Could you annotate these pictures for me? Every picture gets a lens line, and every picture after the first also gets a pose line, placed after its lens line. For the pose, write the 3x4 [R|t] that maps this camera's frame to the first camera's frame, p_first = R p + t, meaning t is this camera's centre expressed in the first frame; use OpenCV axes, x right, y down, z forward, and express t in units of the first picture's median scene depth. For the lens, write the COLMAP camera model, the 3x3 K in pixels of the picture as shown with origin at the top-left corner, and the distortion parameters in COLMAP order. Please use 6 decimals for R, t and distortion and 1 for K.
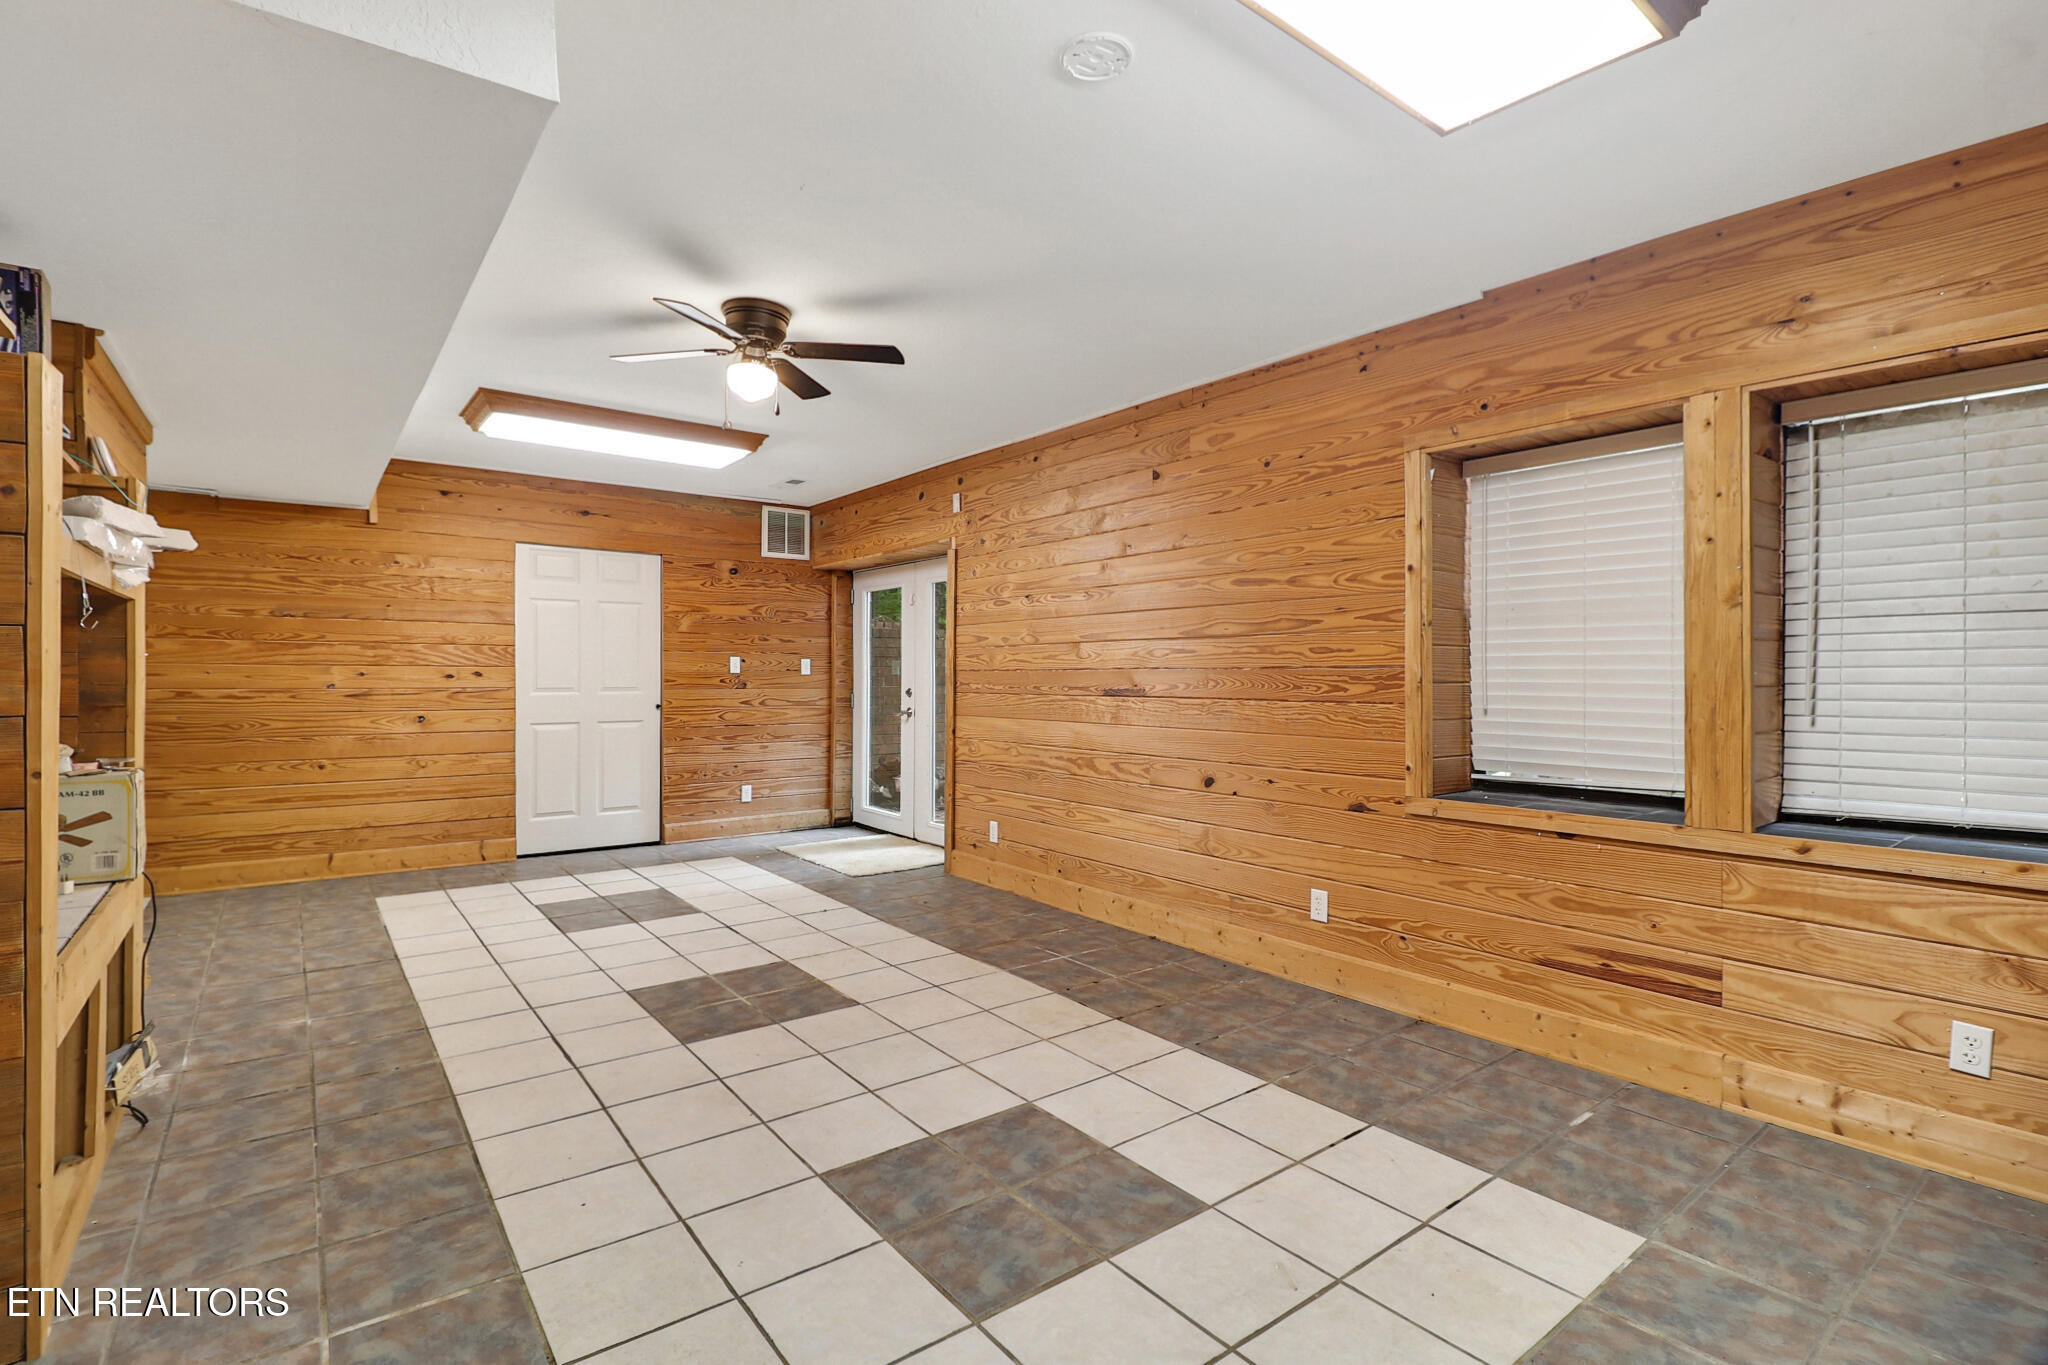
lens RADIAL K [[970.0, 0, 1015.6], [0, 970.0, 668.6], [0, 0, 1]] dist [-0.004176, -0.003611]
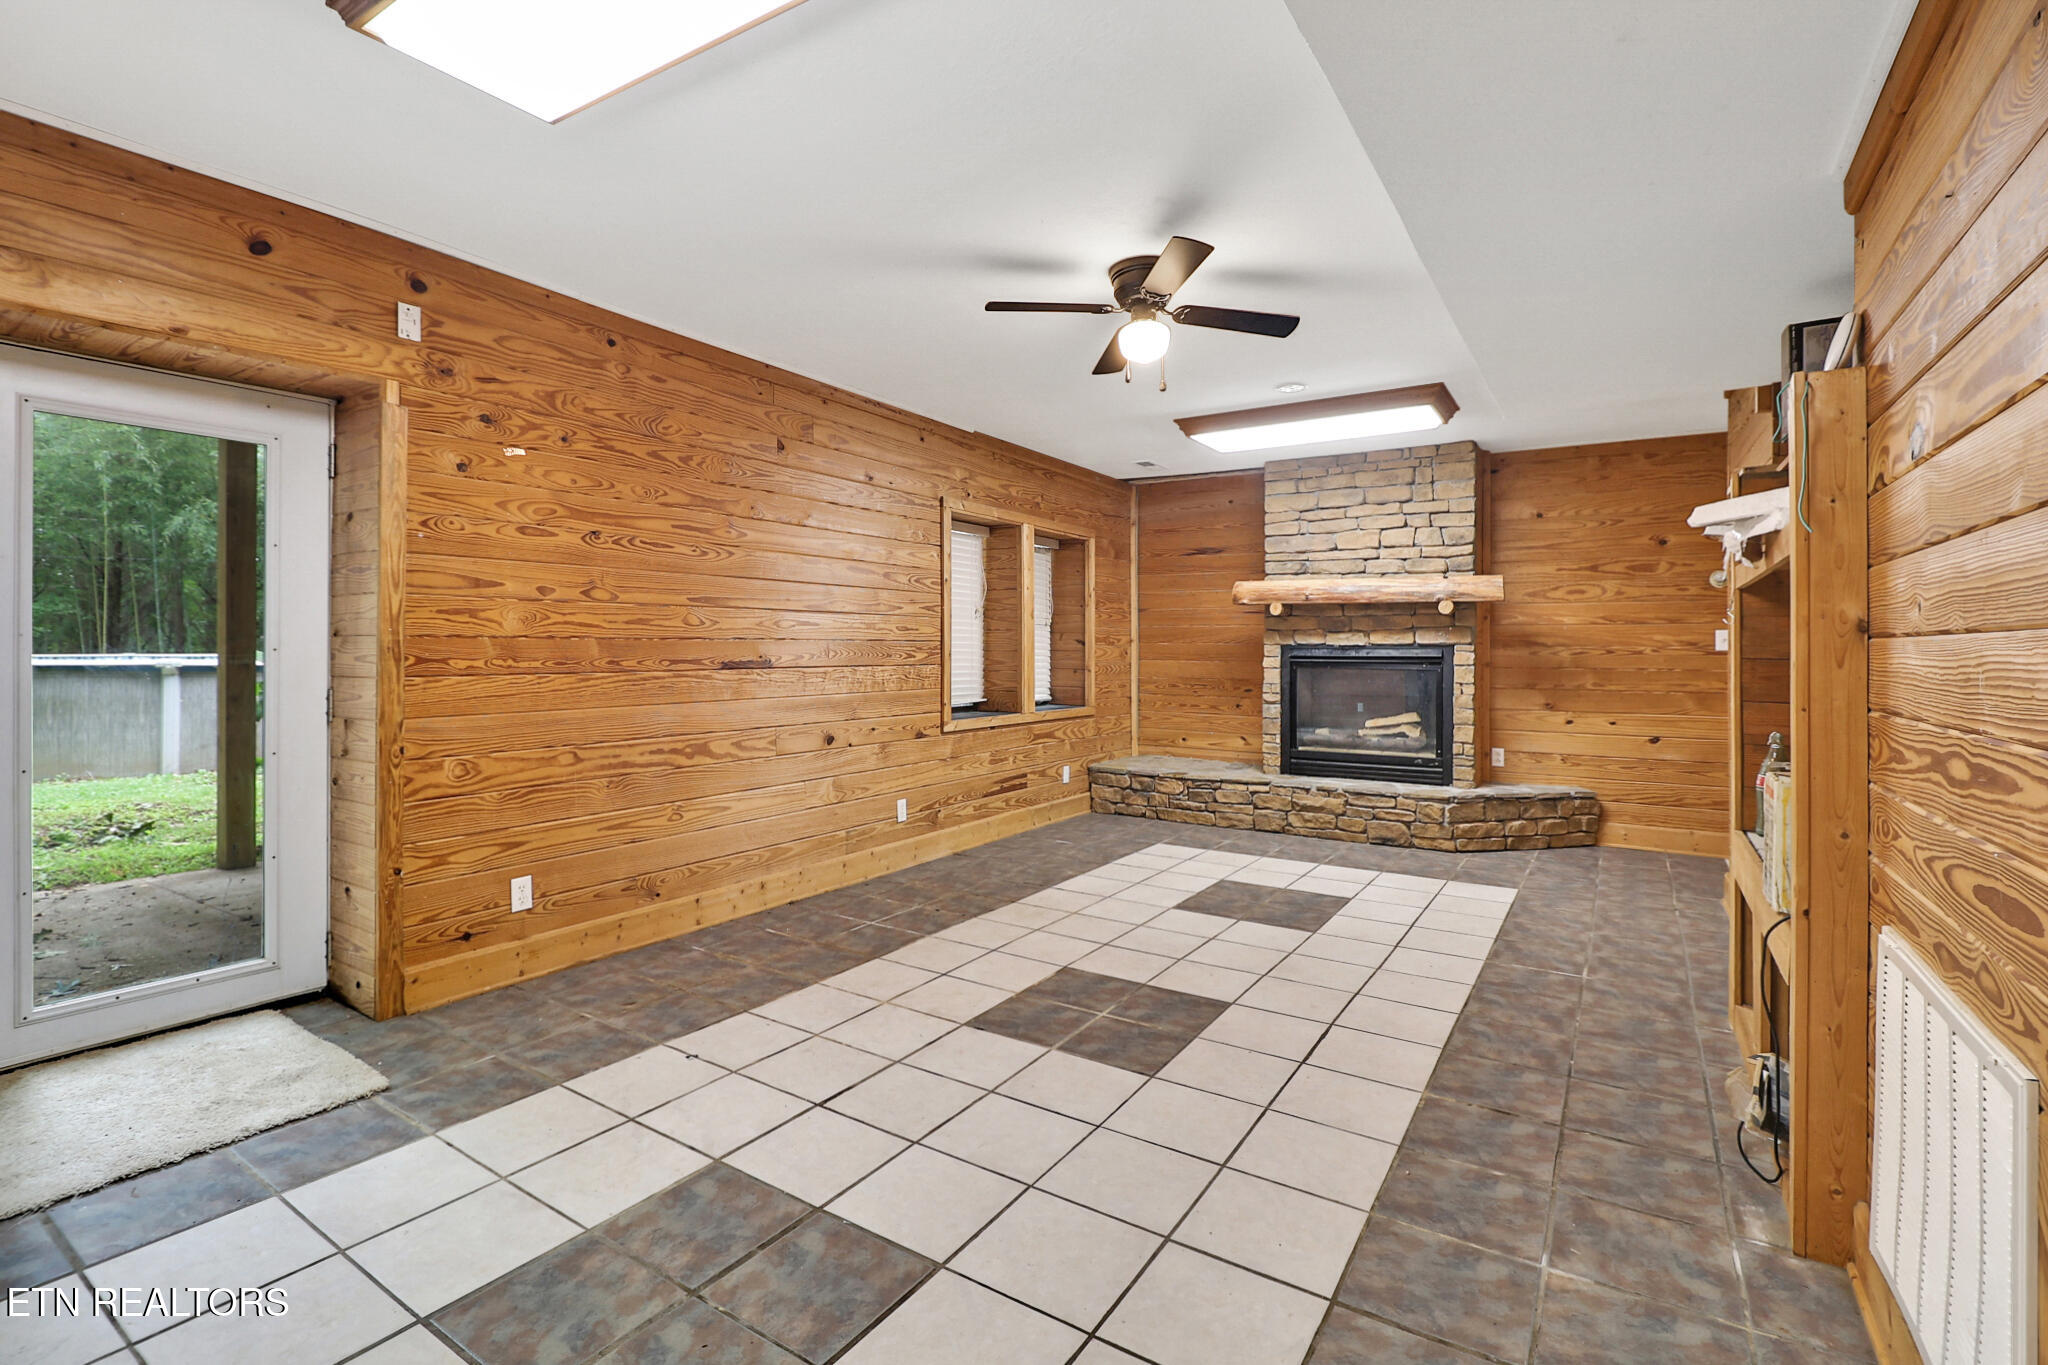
lens RADIAL K [[909.3, 0, 1012.9], [0, 909.3, 677.7], [0, 0, 1]] dist [-0.008402, -0.000336]
pose [[-0.327974, -0.033880, 0.944079, -1.021392], [-0.010877, 0.999426, 0.032088, 0.008409], [-0.944624, 0.000255, -0.328154, 1.341606]]
